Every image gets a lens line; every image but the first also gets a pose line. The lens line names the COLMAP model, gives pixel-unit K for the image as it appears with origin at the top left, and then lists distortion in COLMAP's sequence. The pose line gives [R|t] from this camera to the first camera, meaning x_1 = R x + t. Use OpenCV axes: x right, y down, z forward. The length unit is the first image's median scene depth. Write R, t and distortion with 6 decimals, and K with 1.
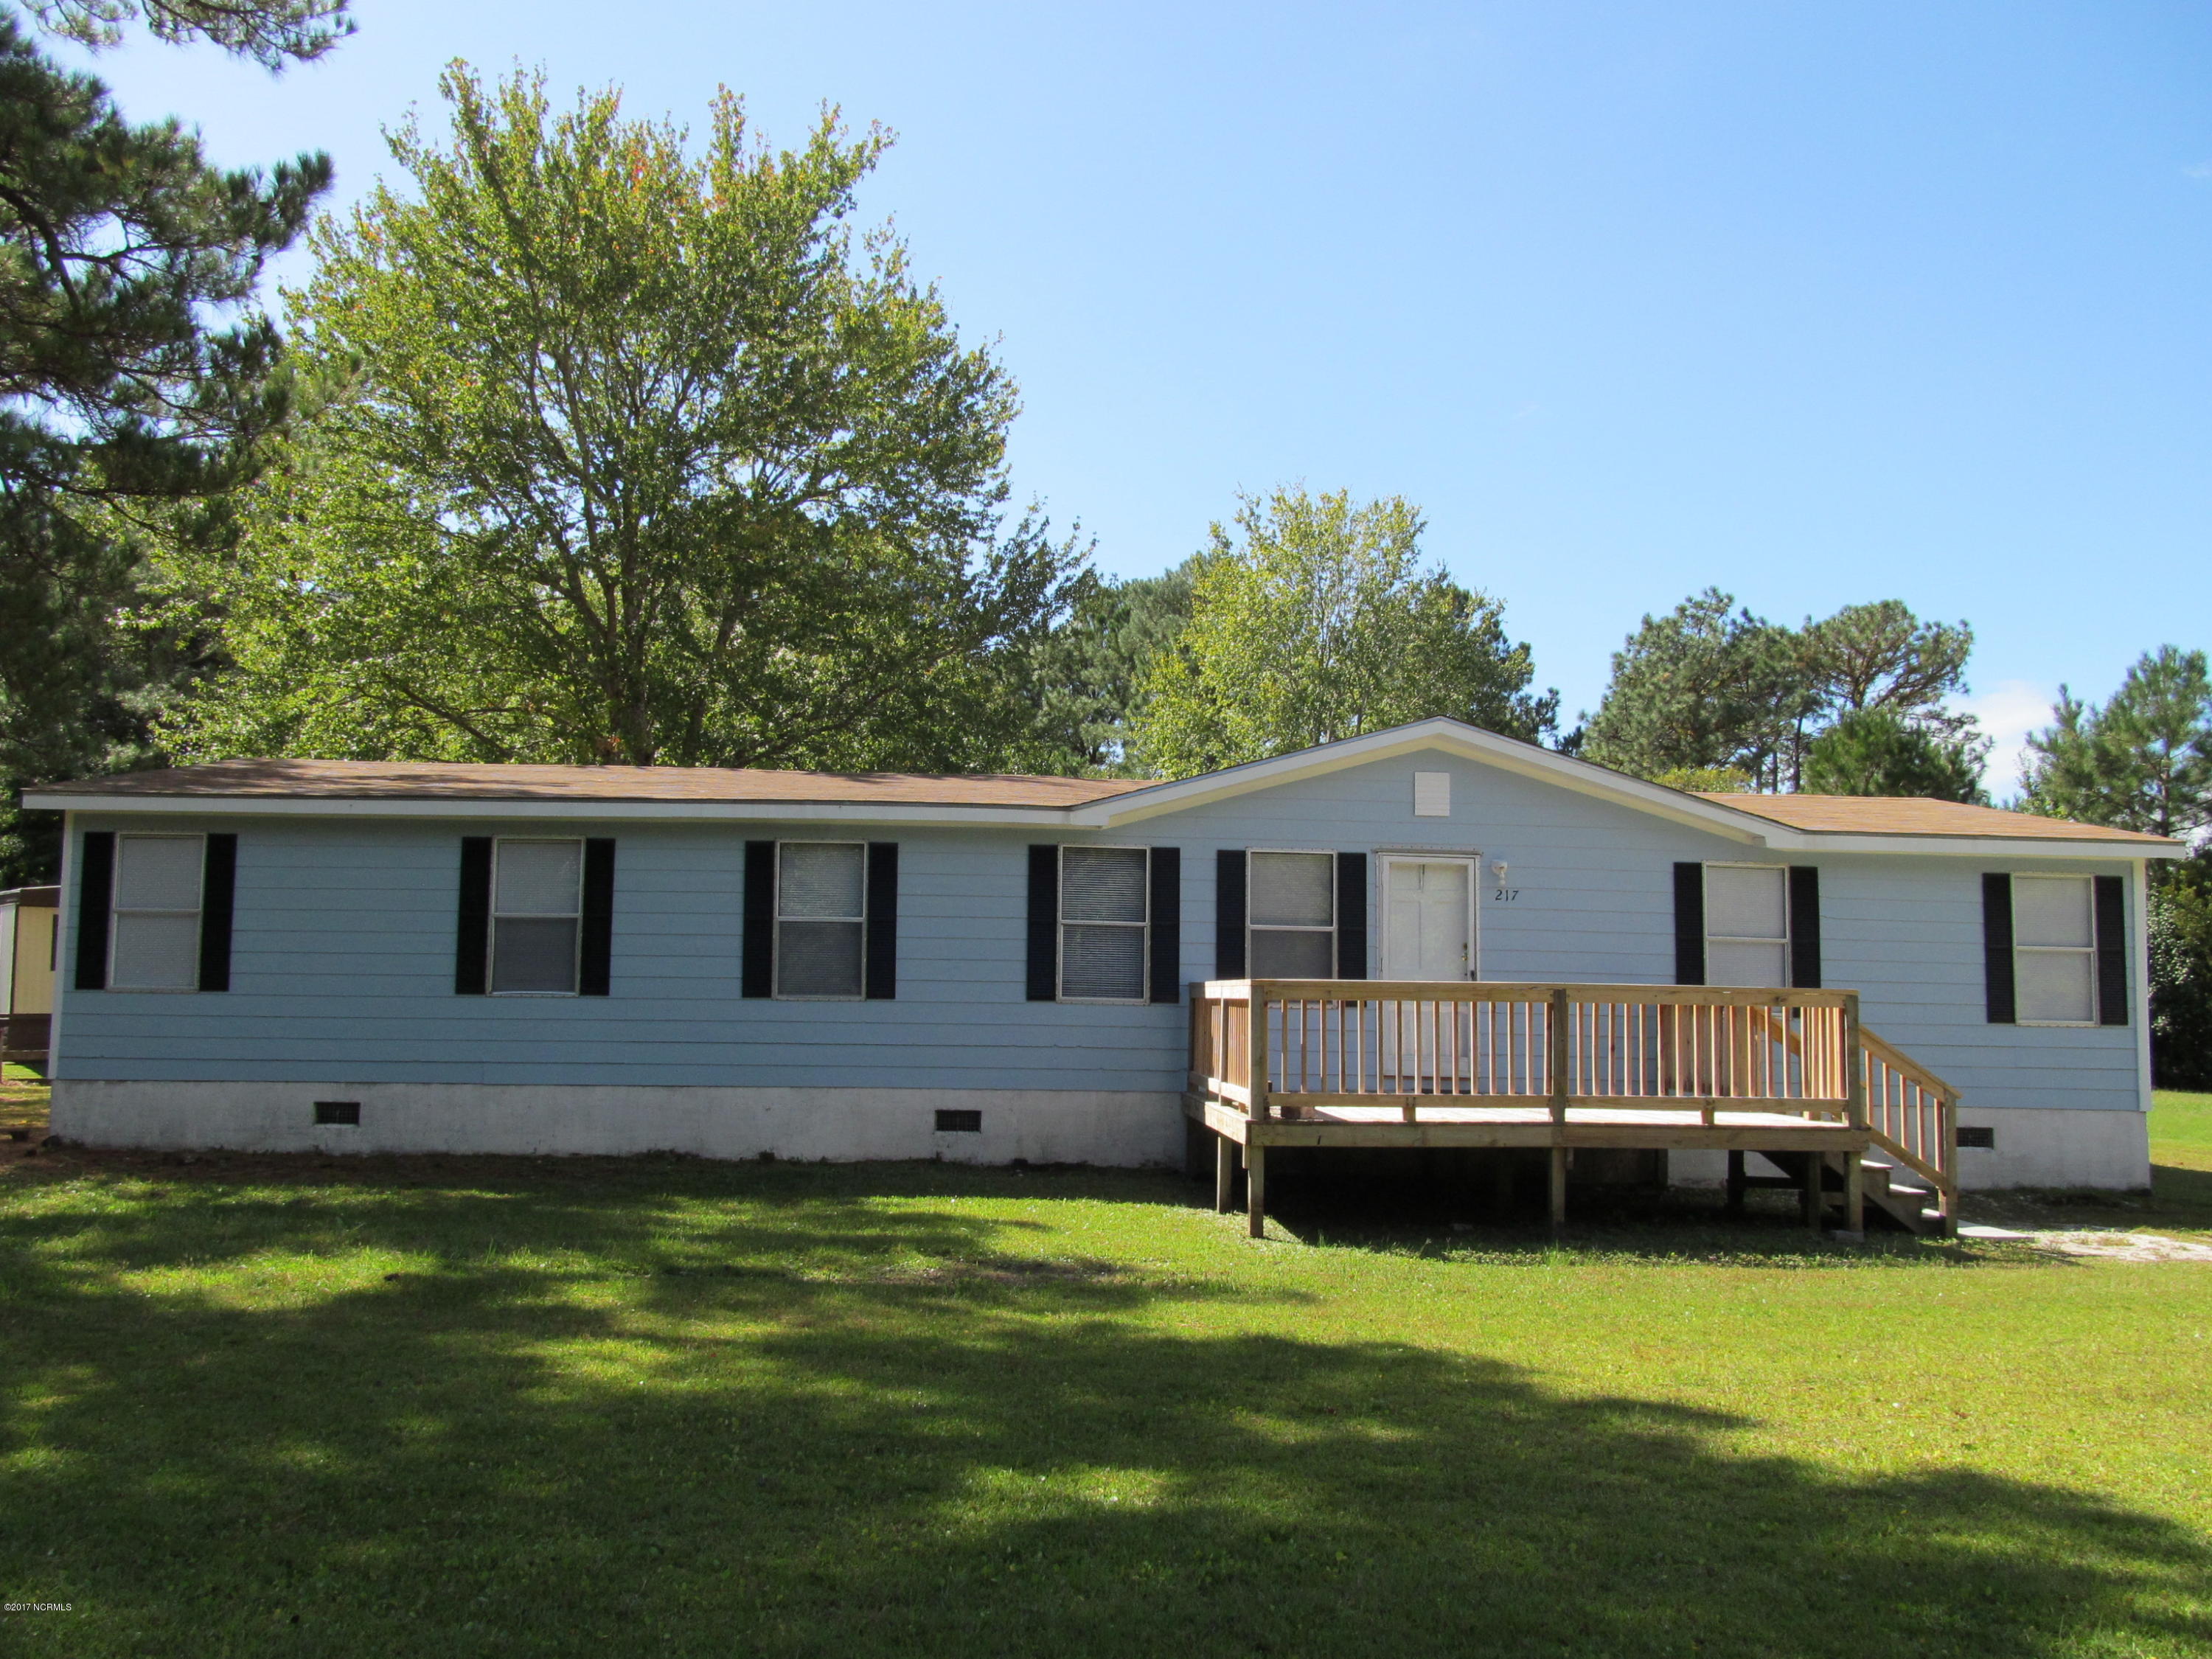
lens RADIAL K [[1810.3, 0, 1108.9], [0, 1810.3, 865.7], [0, 0, 1]] dist [-0.010007, -0.009710]
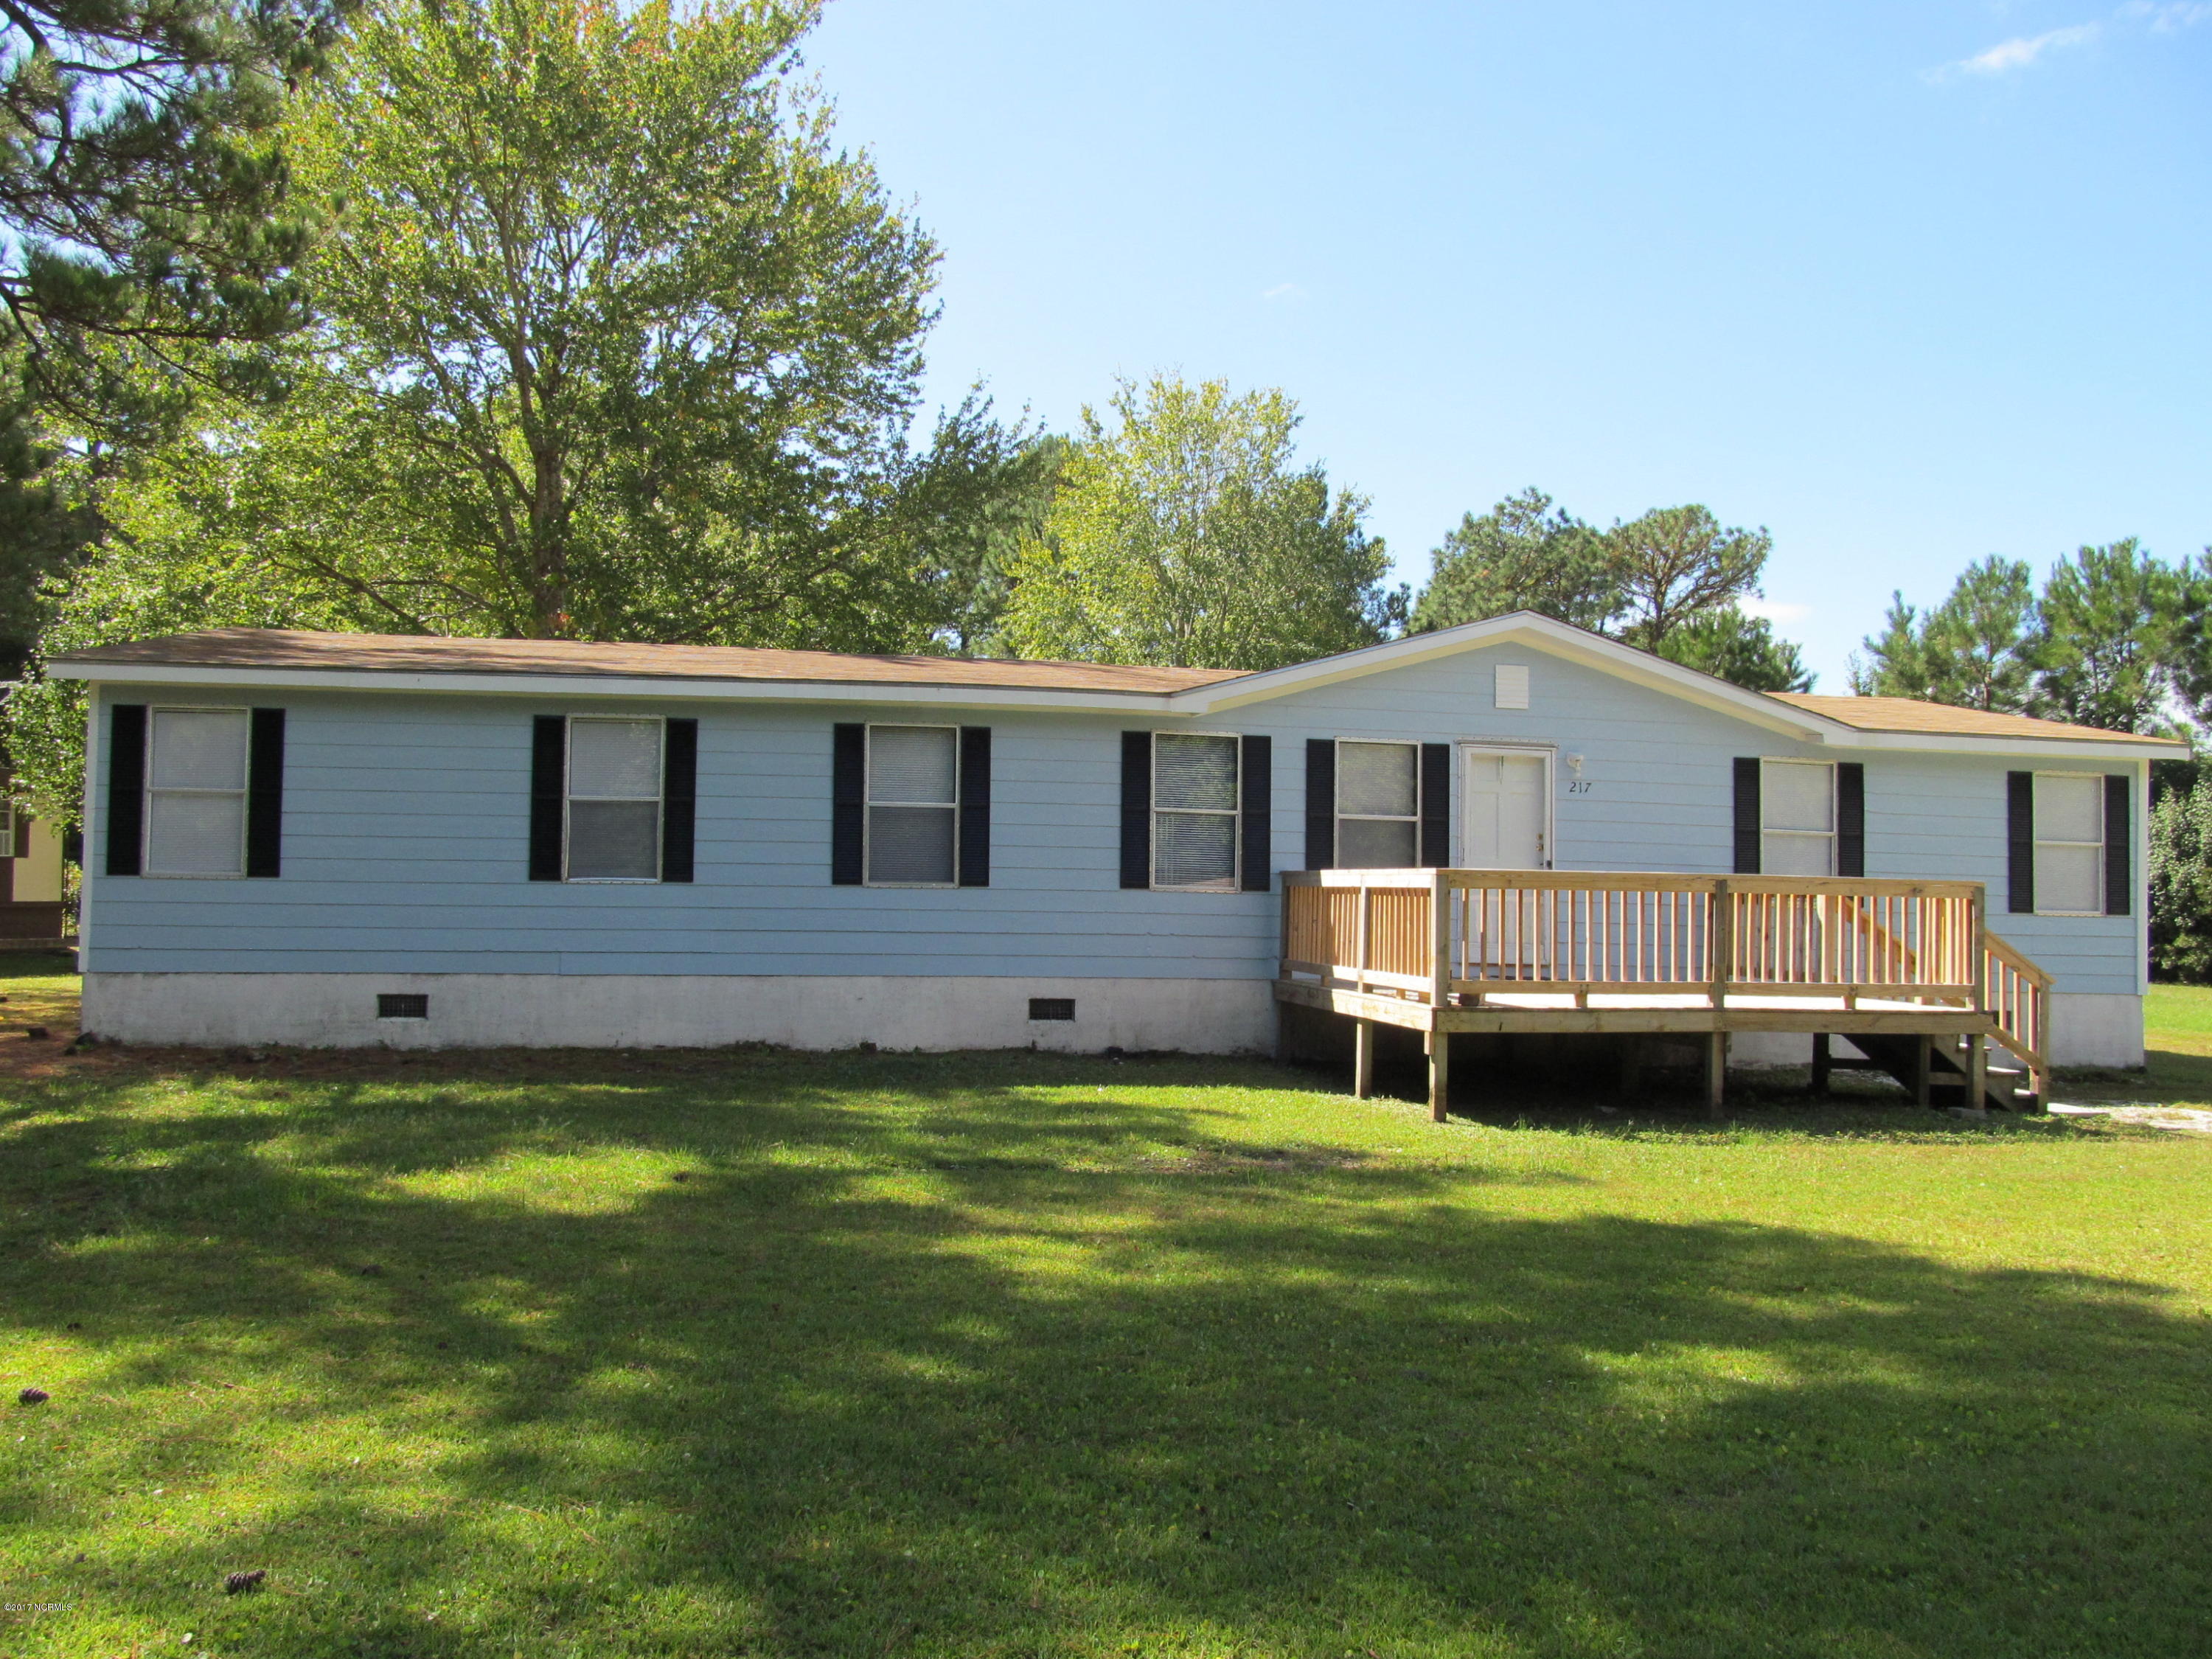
lens RADIAL K [[1811.5, 0, 1106.0], [0, 1811.5, 829.5], [0, 0, 1]] dist [0.001651, -0.004657]
pose [[0.992057, 0.006695, 0.125610, -0.176938], [-0.012009, 0.999063, 0.041592, 0.000794], [-0.125214, -0.042770, 0.991207, 0.016286]]
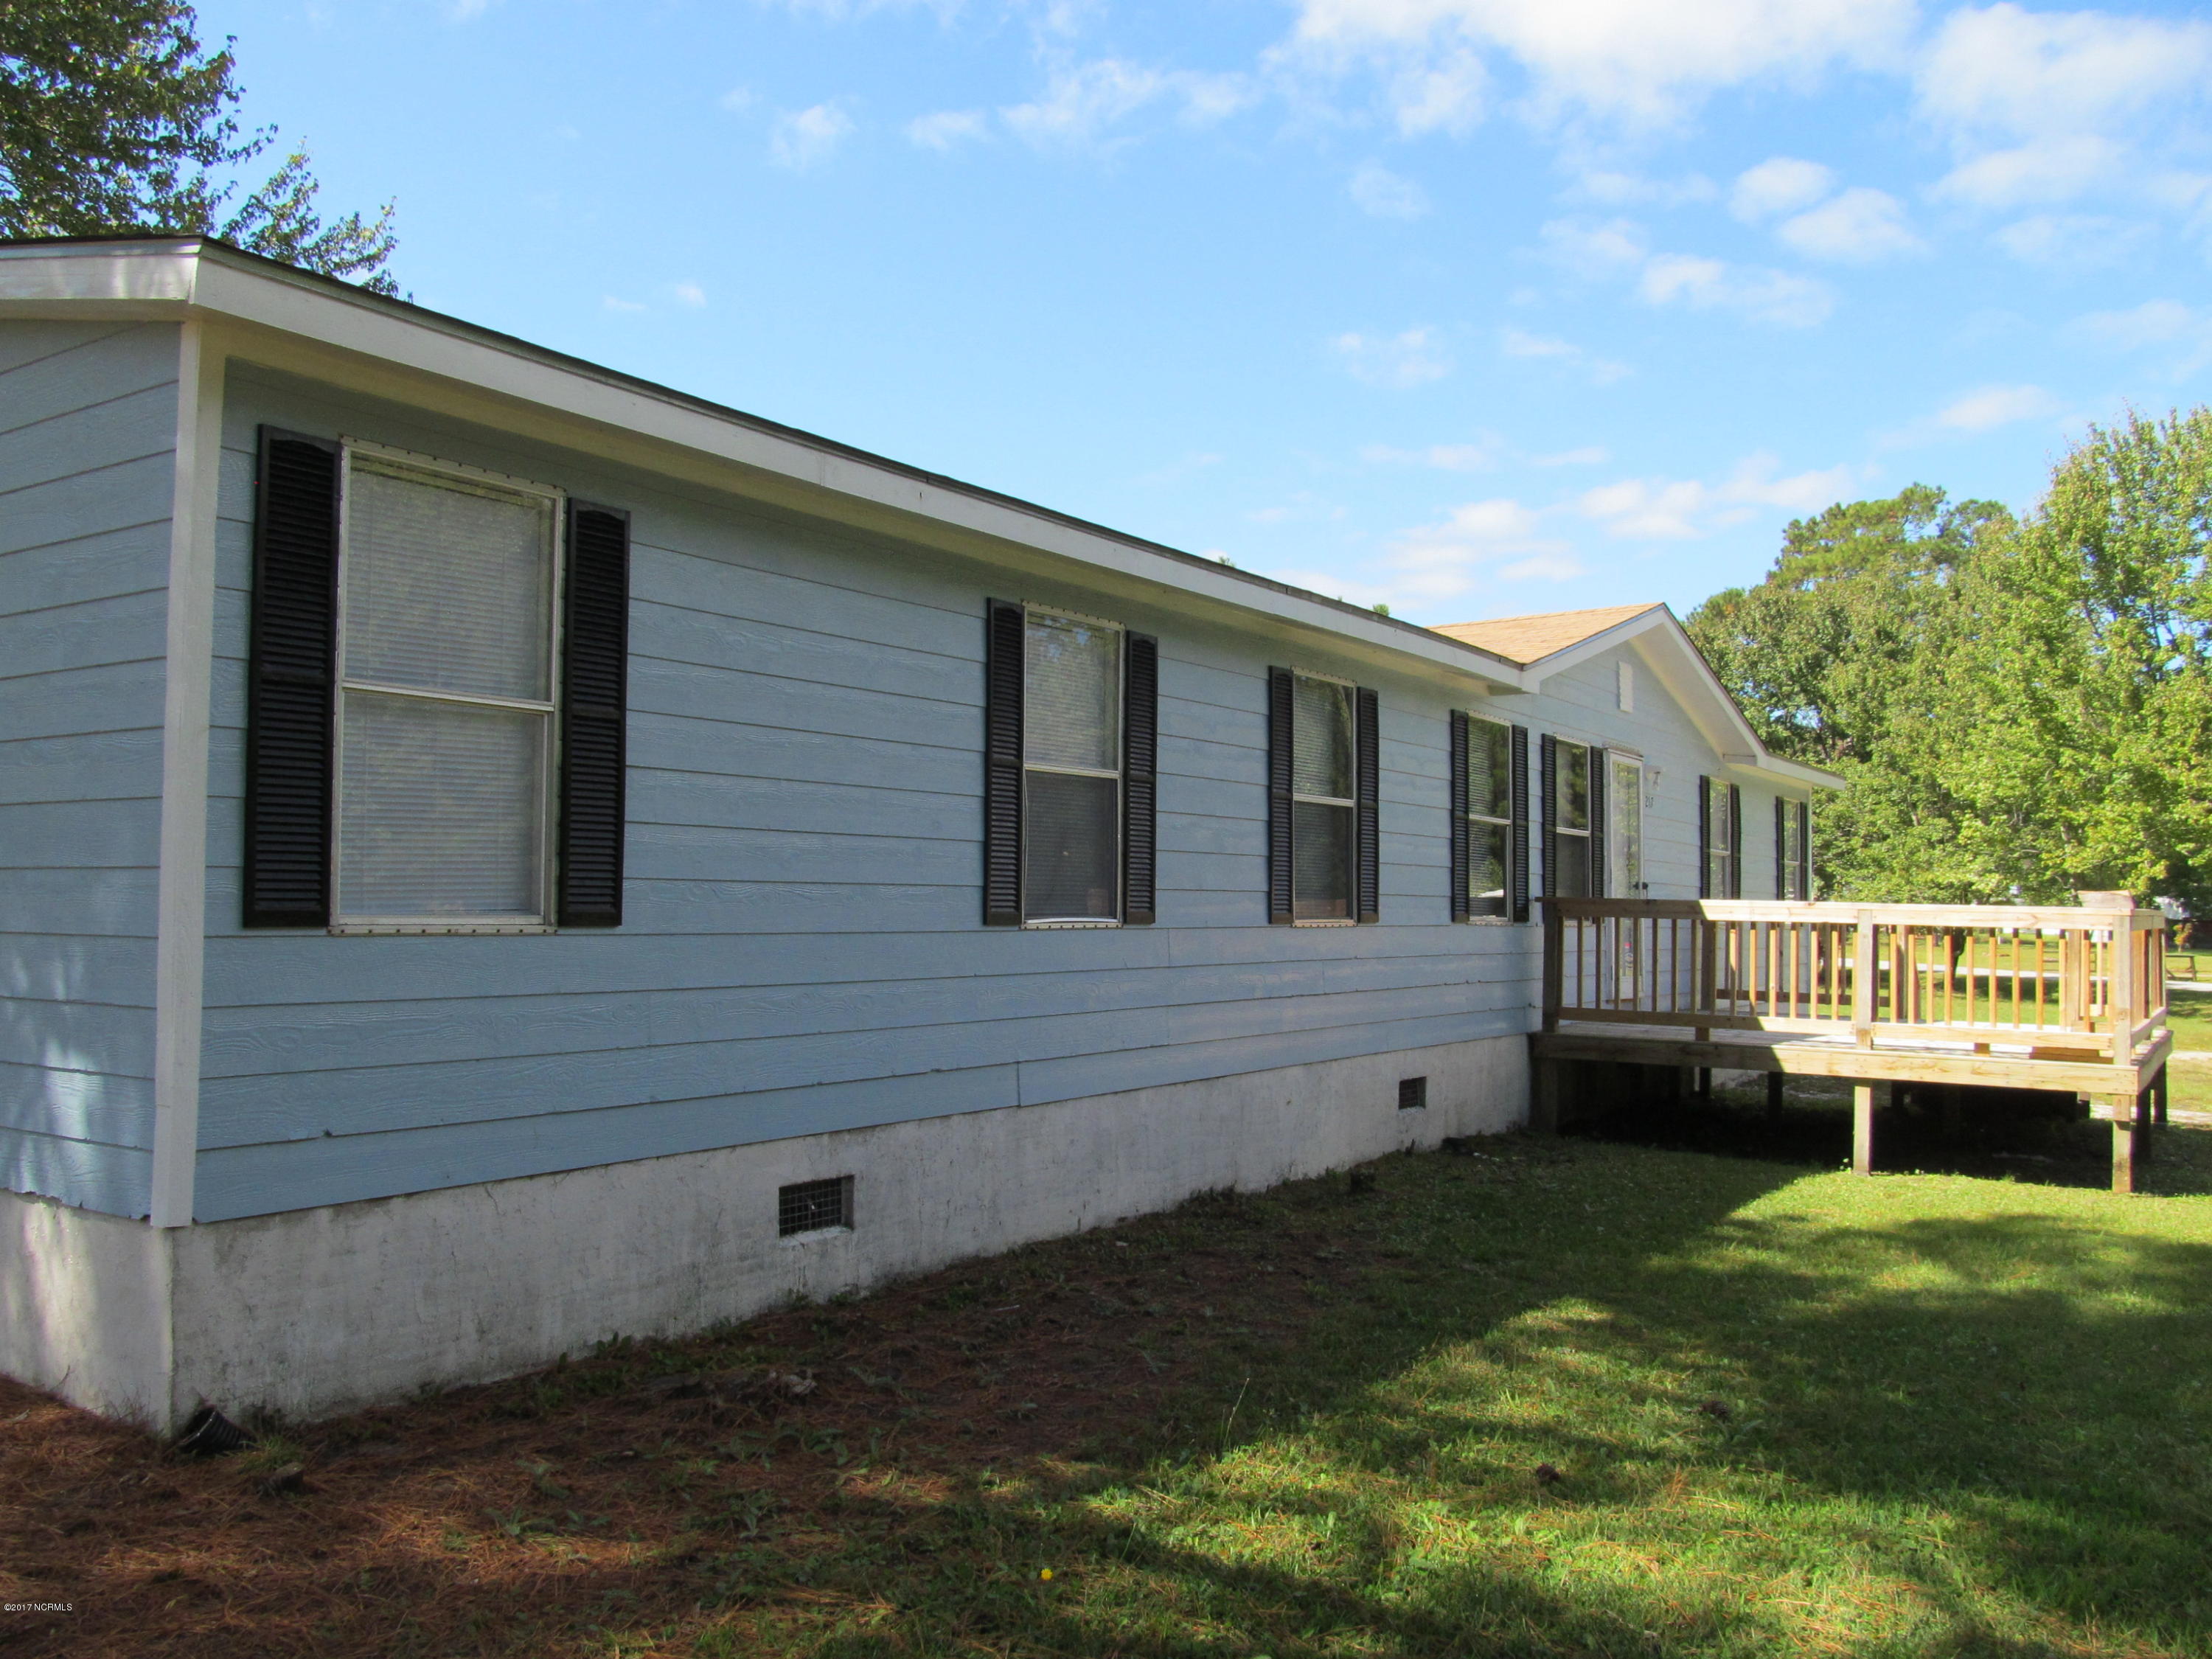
lens RADIAL K [[1805.5, 0, 1106.0], [0, 1805.5, 829.5], [0, 0, 1]] dist [-0.001896, -0.001451]
pose [[0.589974, 0.030411, 0.806849, -0.715538], [-0.071015, 0.997372, 0.014335, 0.036143], [-0.804293, -0.065756, 0.590584, 0.679824]]
